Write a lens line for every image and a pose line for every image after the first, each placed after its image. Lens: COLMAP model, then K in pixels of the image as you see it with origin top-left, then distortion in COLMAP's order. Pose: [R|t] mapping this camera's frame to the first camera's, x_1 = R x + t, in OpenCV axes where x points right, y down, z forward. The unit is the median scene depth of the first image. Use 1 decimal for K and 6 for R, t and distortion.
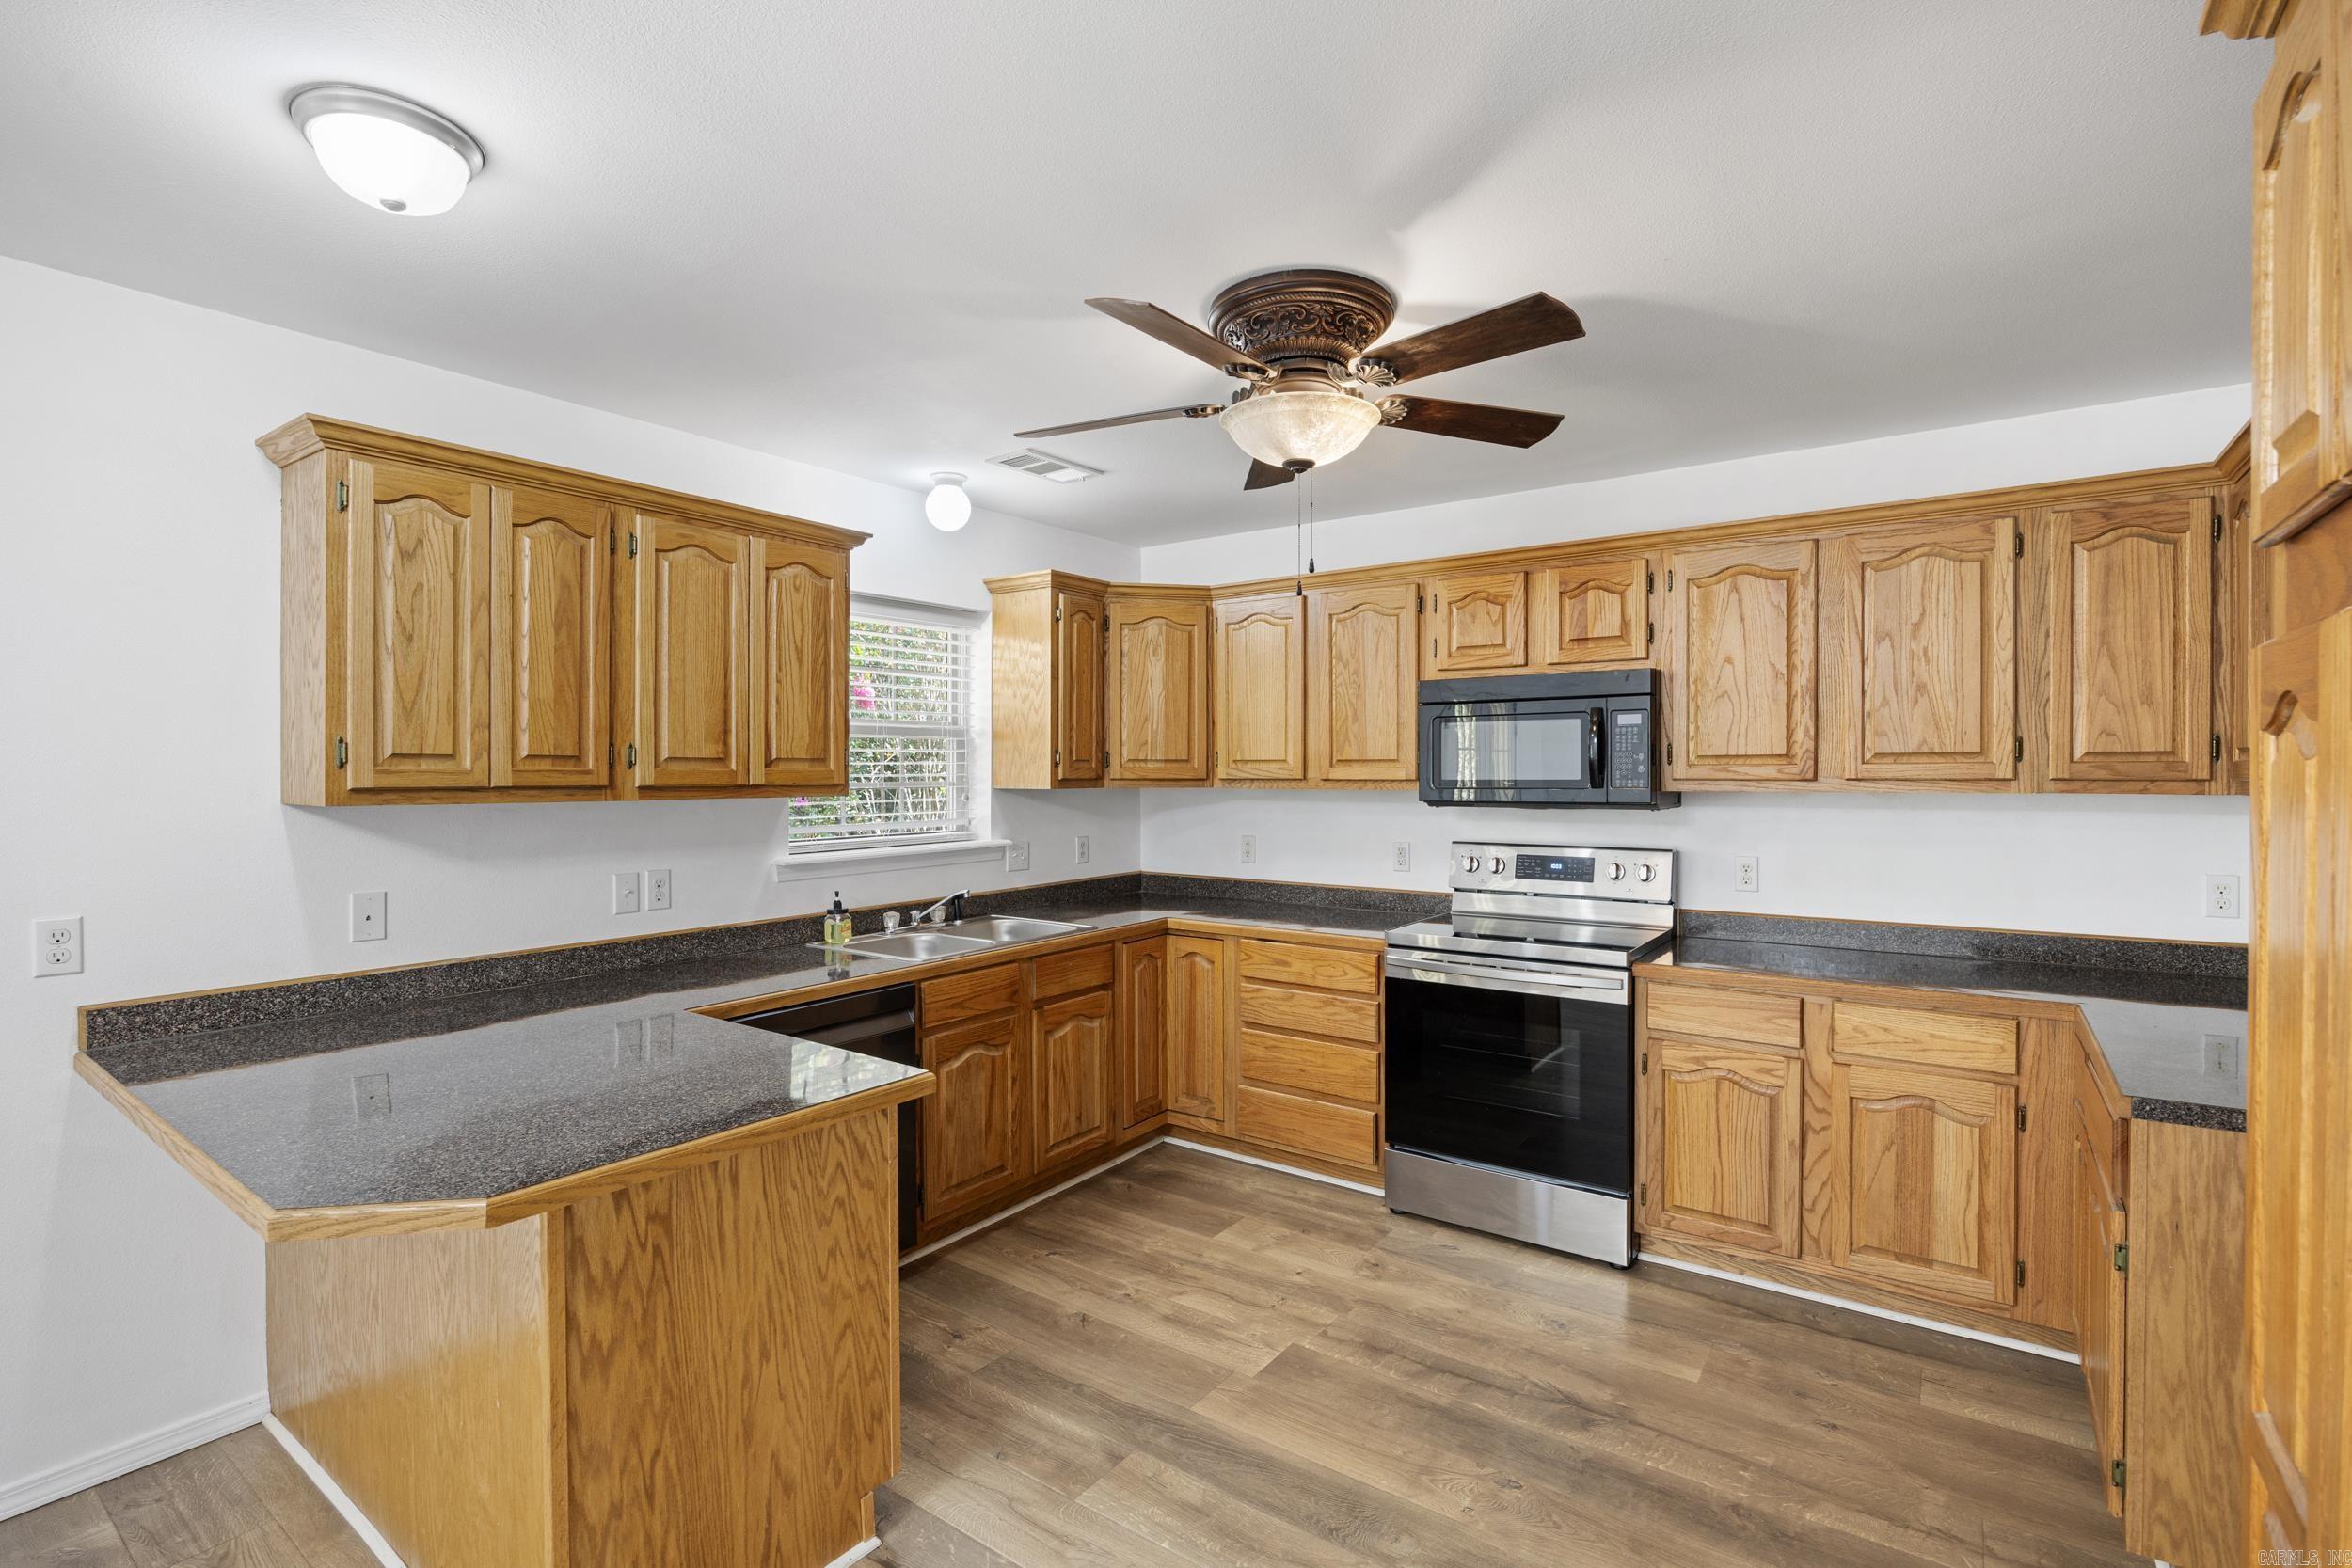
lens RADIAL K [[1080.8, 0, 1197.1], [0, 1080.8, 770.8], [0, 0, 1]] dist [-0.004325, 0.000411]
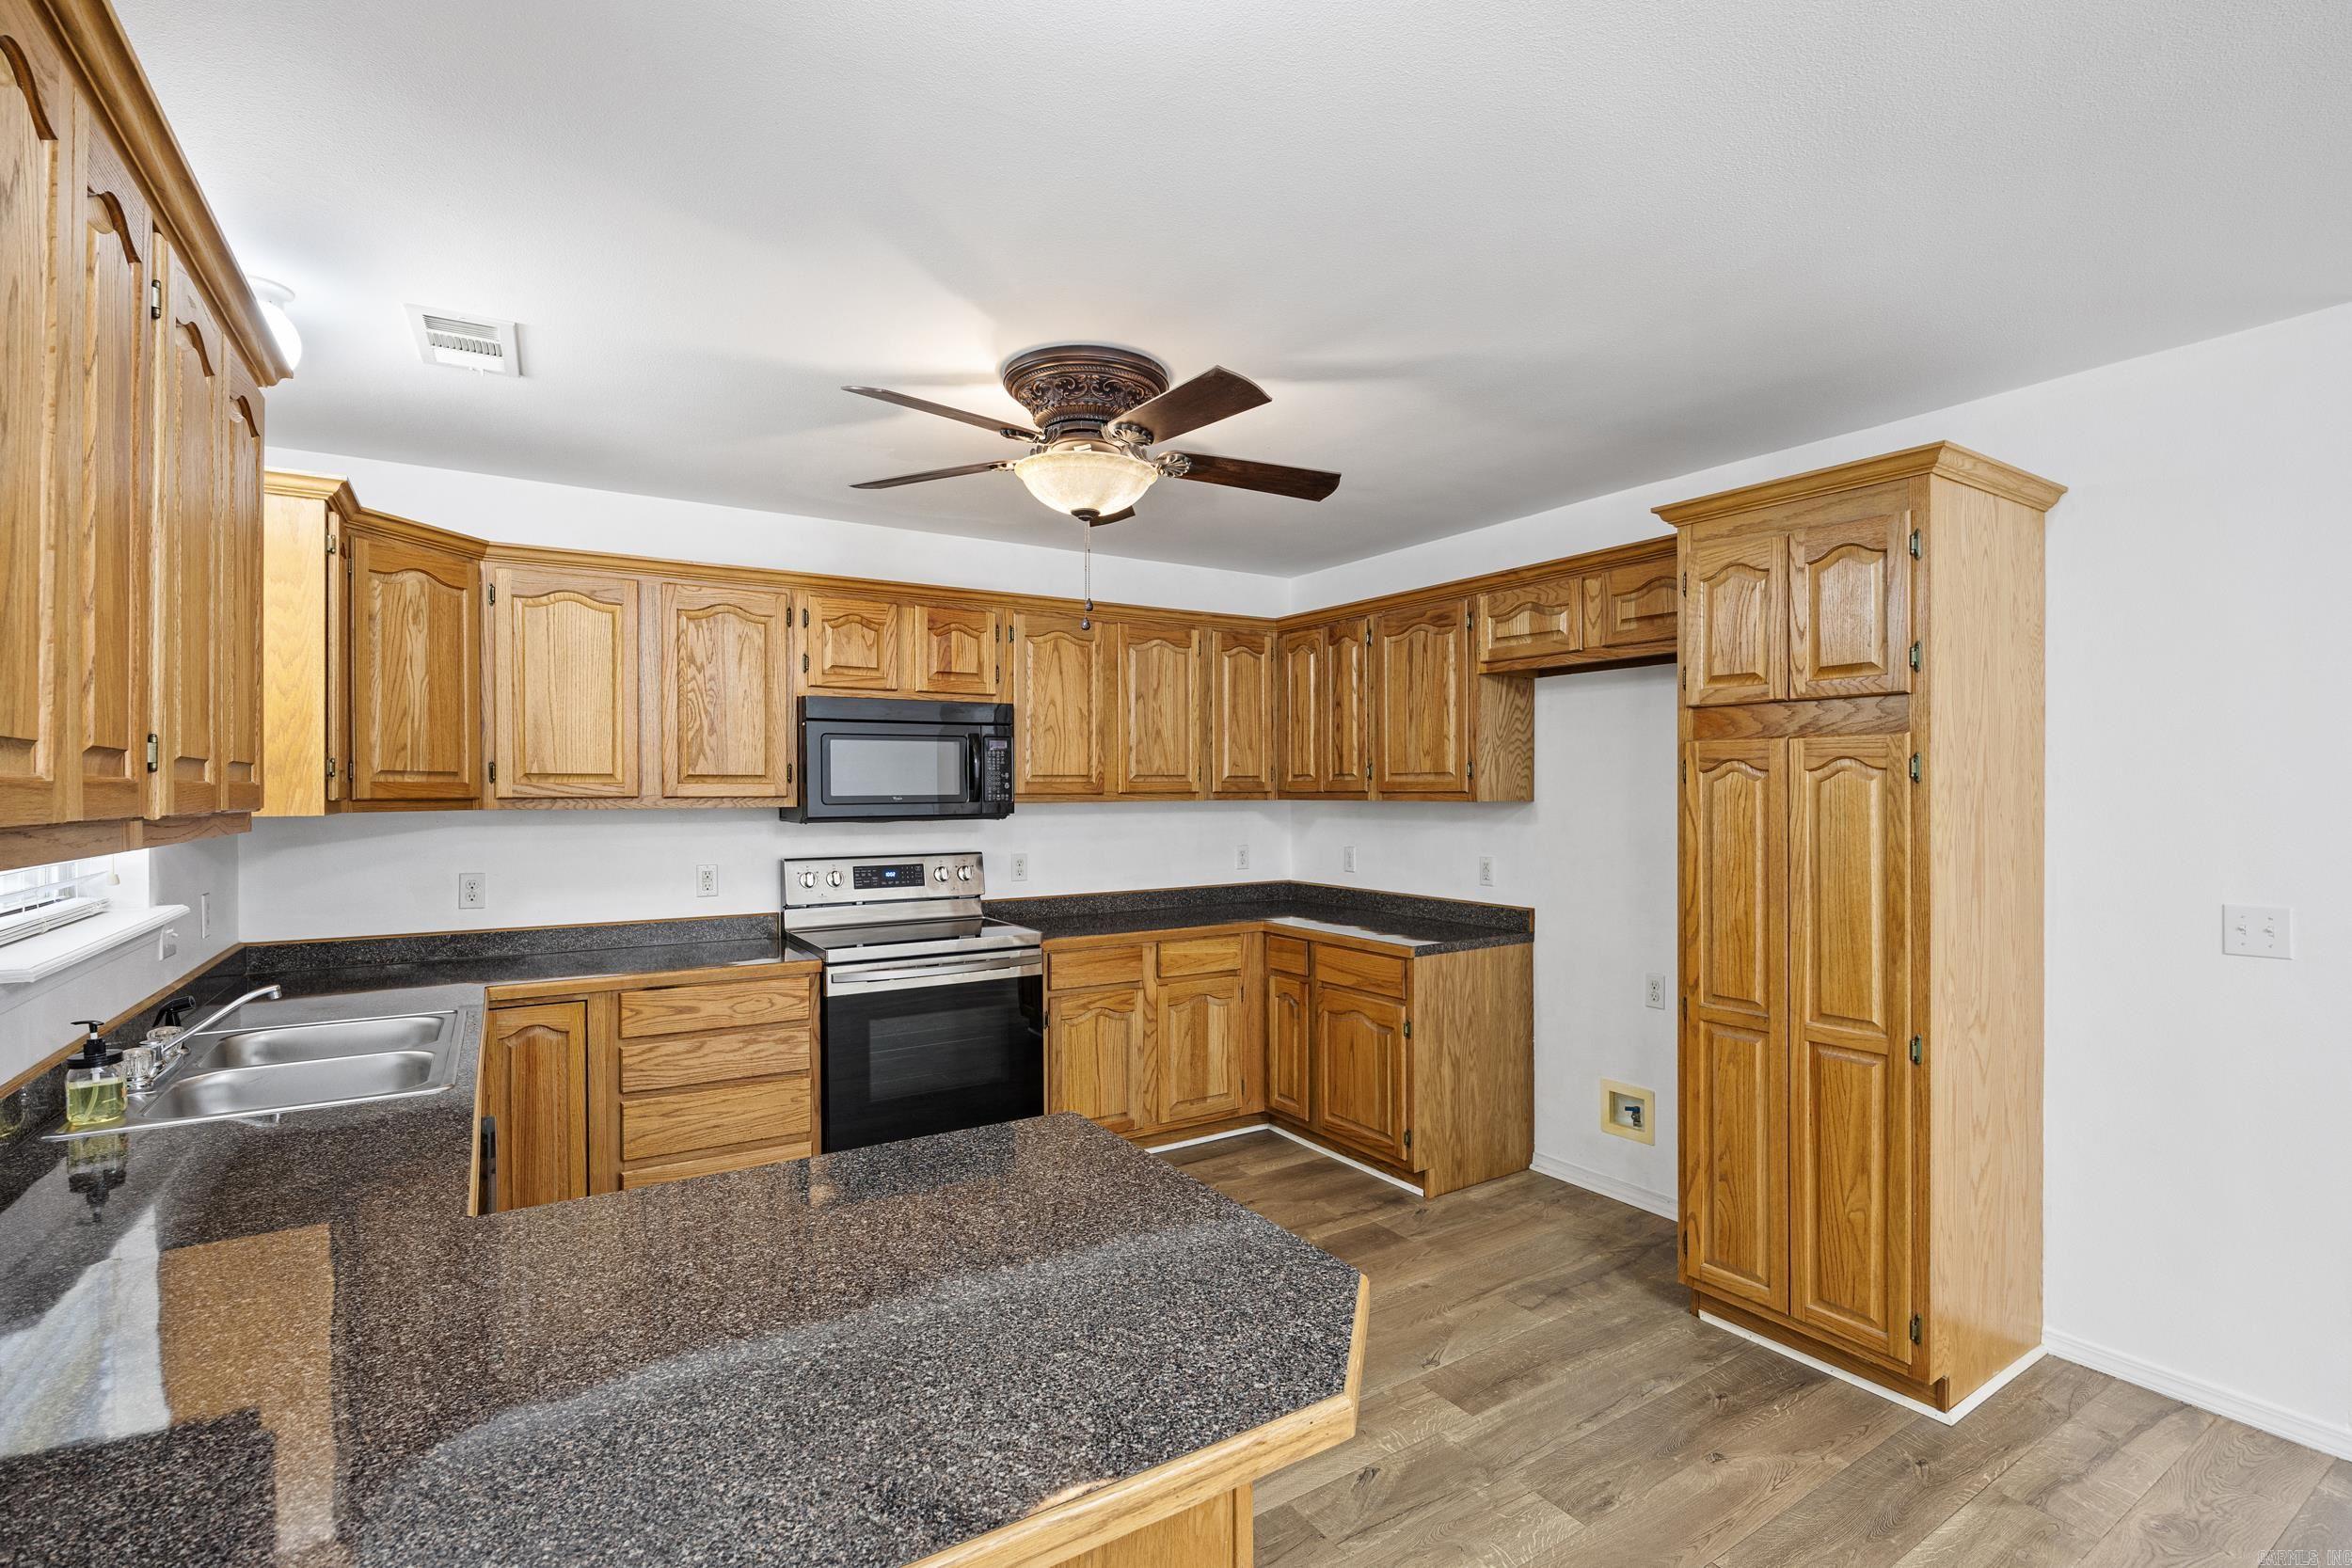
lens RADIAL K [[1080.8, 0, 1196.0], [0, 1080.8, 790.0], [0, 0, 1]] dist [-0.004325, 0.000411]
pose [[0.375627, -0.001175, 0.926770, -0.590418], [0.002488, 0.999997, 0.000260, 0.003379], [-0.926768, 0.002208, 0.375629, 0.313617]]
